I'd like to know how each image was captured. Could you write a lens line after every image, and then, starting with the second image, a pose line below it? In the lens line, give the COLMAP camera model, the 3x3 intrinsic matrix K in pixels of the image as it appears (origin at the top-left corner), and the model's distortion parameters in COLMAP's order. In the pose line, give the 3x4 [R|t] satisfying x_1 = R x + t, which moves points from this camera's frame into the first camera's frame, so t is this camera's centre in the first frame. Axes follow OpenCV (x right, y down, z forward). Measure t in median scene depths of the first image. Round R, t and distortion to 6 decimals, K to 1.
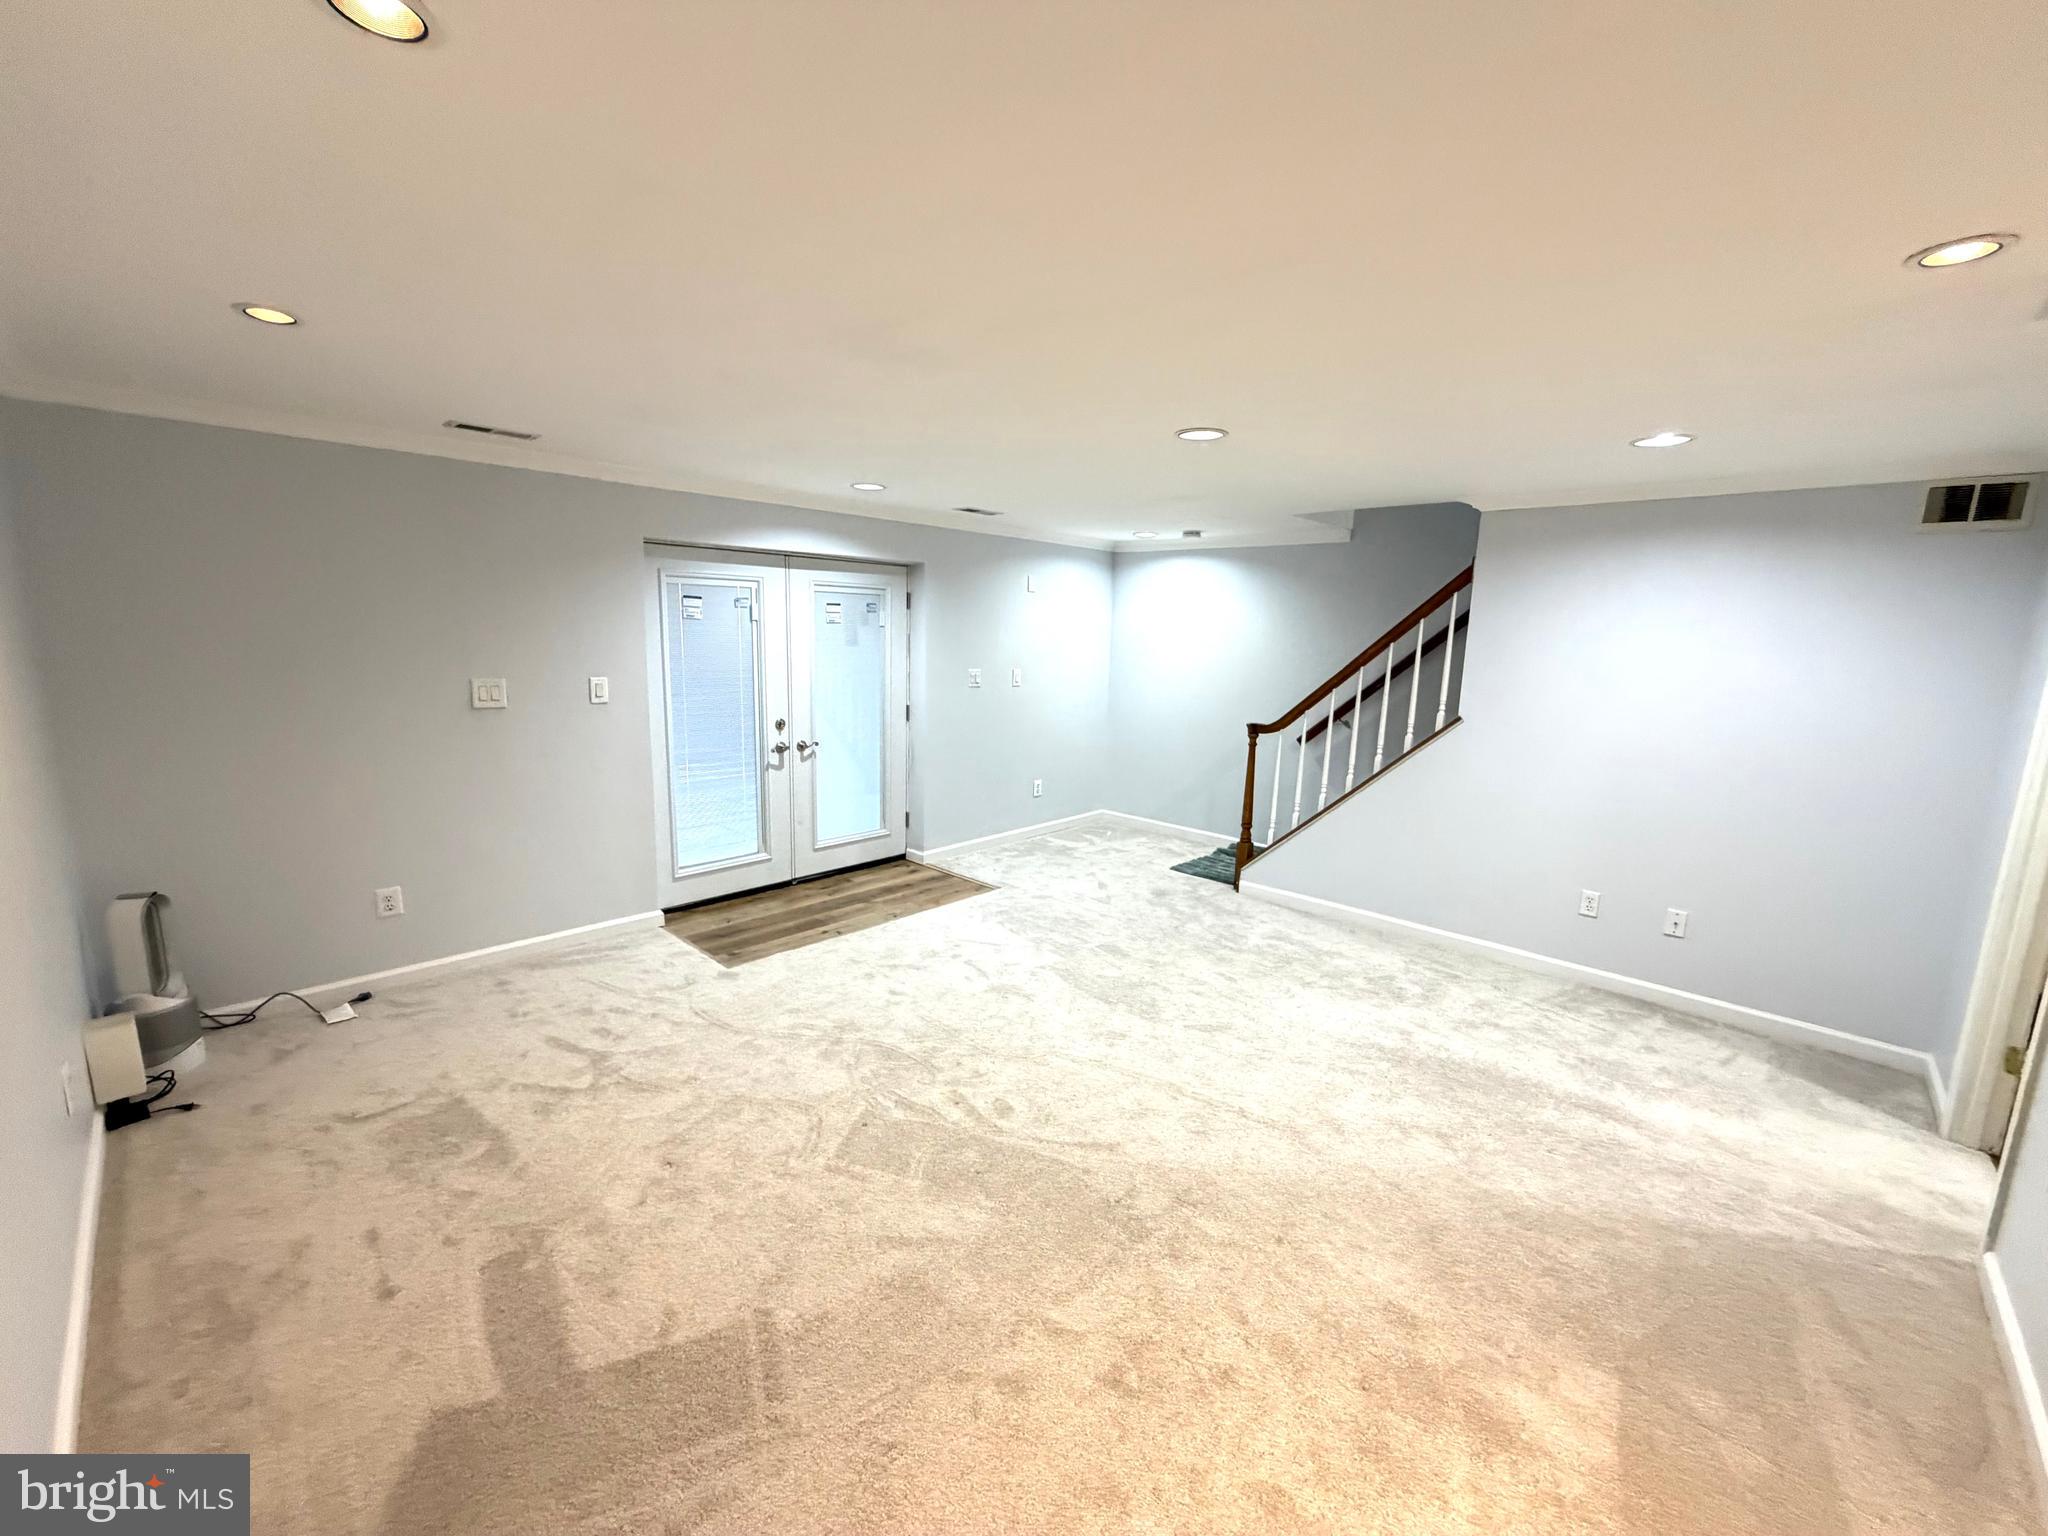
lens RADIAL K [[816.3, 0, 1015.8], [0, 816.3, 767.6], [0, 0, 1]] dist [-0.000633, 0.000033]
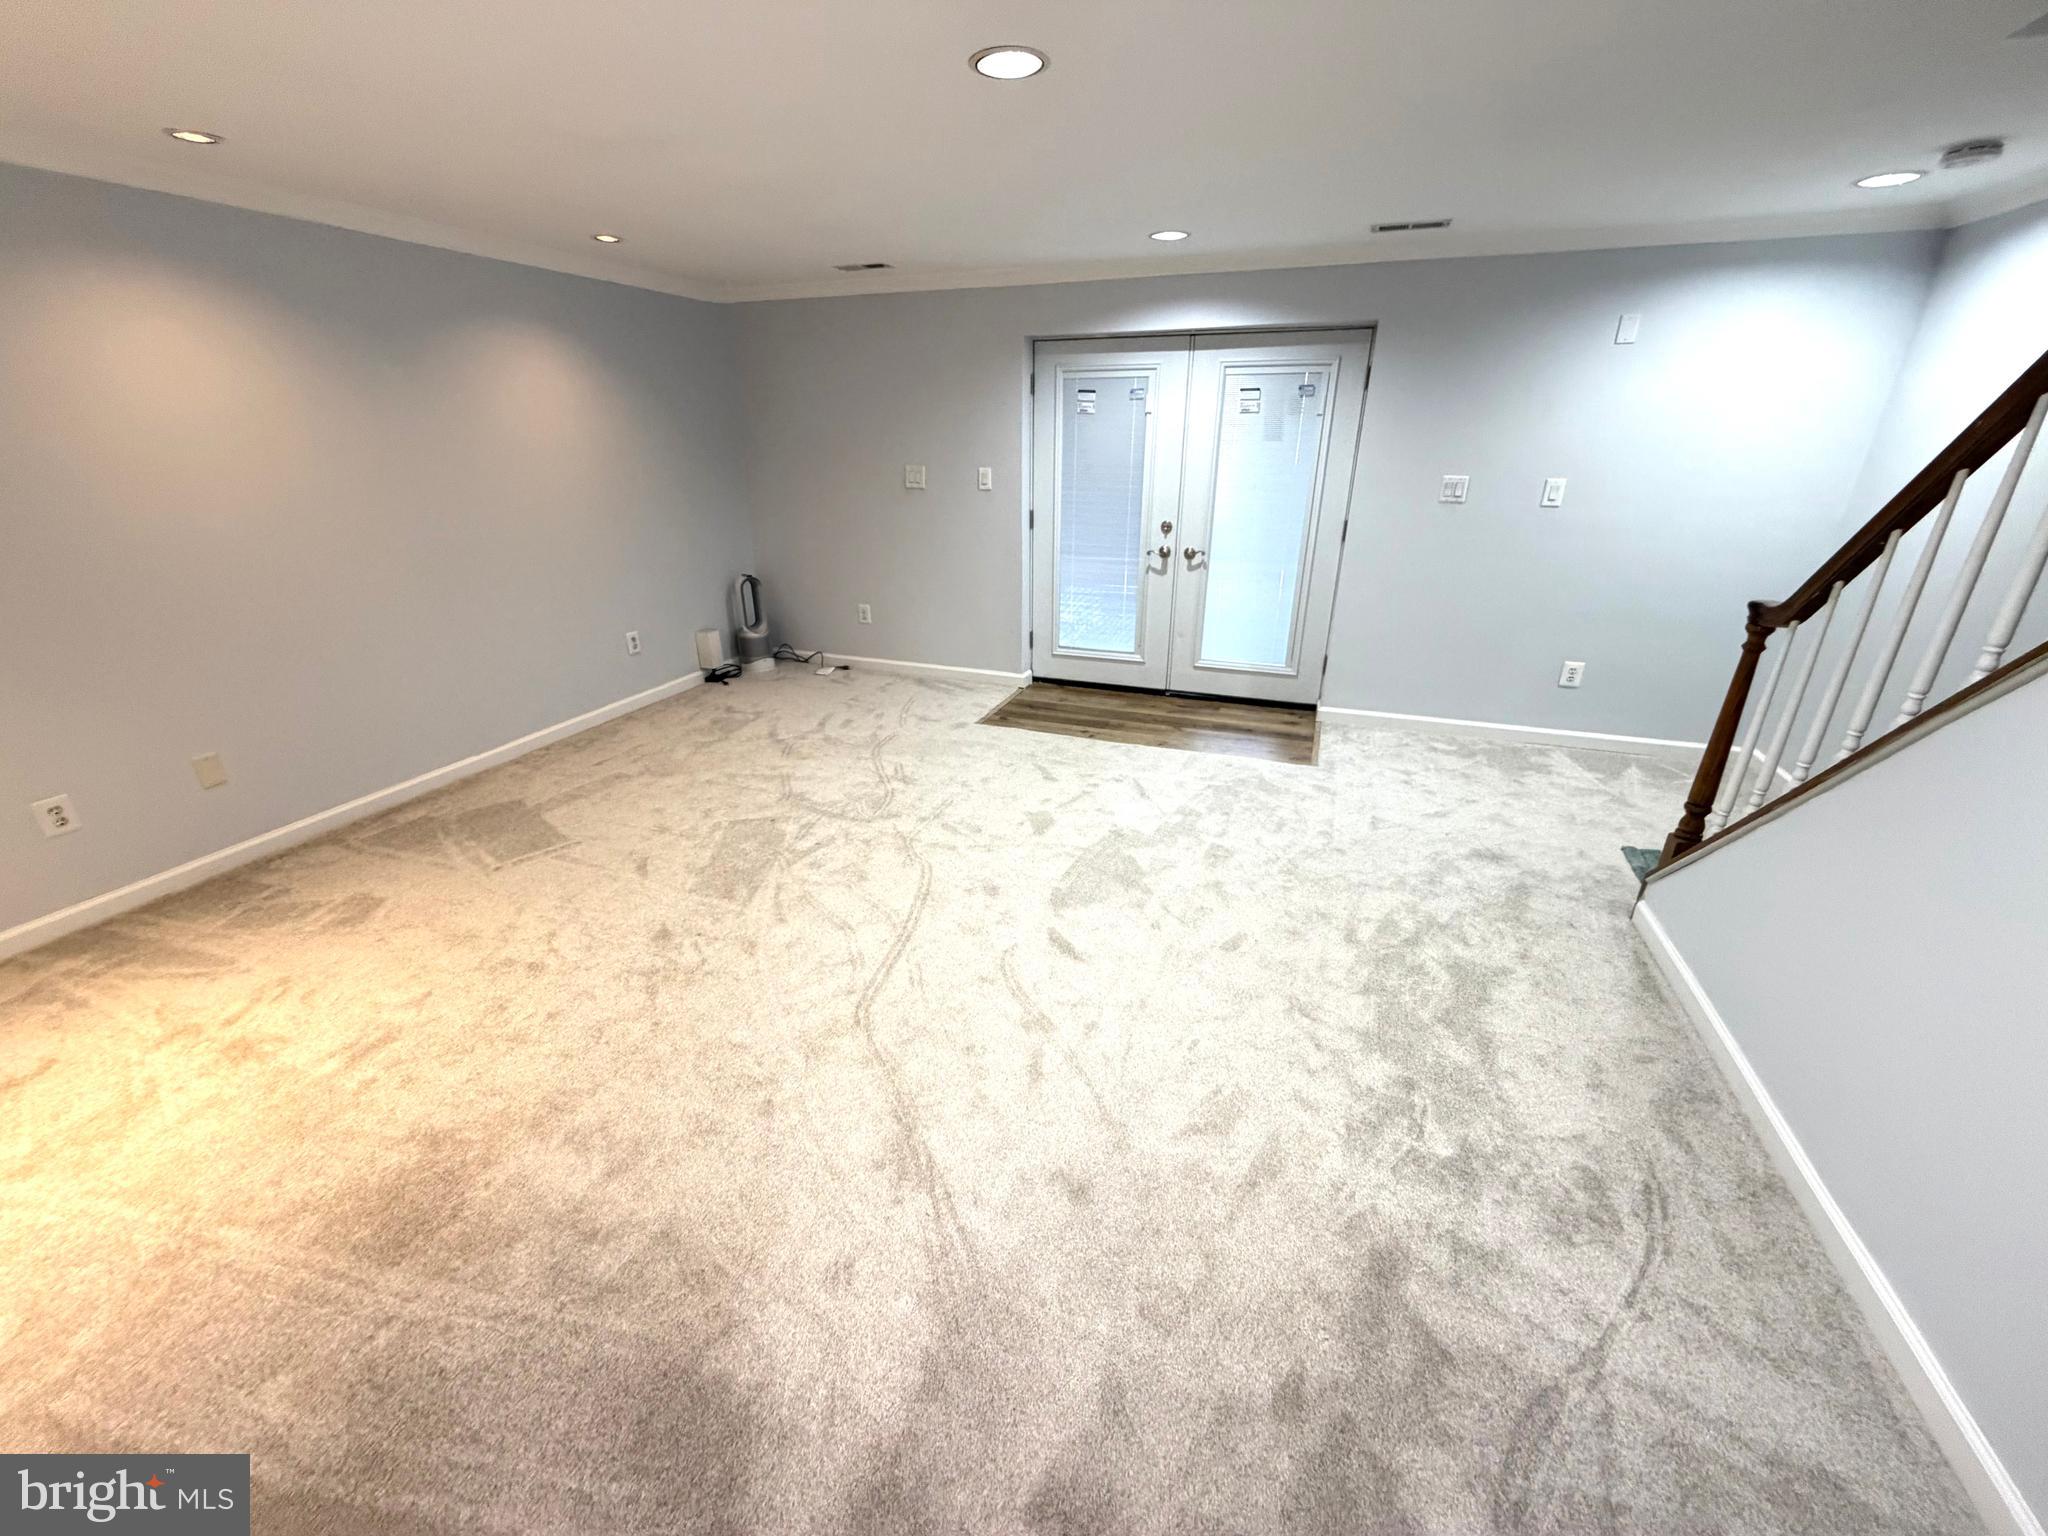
lens RADIAL K [[816.3, 0, 1015.8], [0, 816.3, 767.6], [0, 0, 1]] dist [-0.000633, 0.000033]
pose [[0.397545, 0.325476, -0.857918, 0.596760], [-0.143005, 0.945529, 0.292447, -0.042998], [0.906370, 0.006425, 0.422435, 0.452728]]
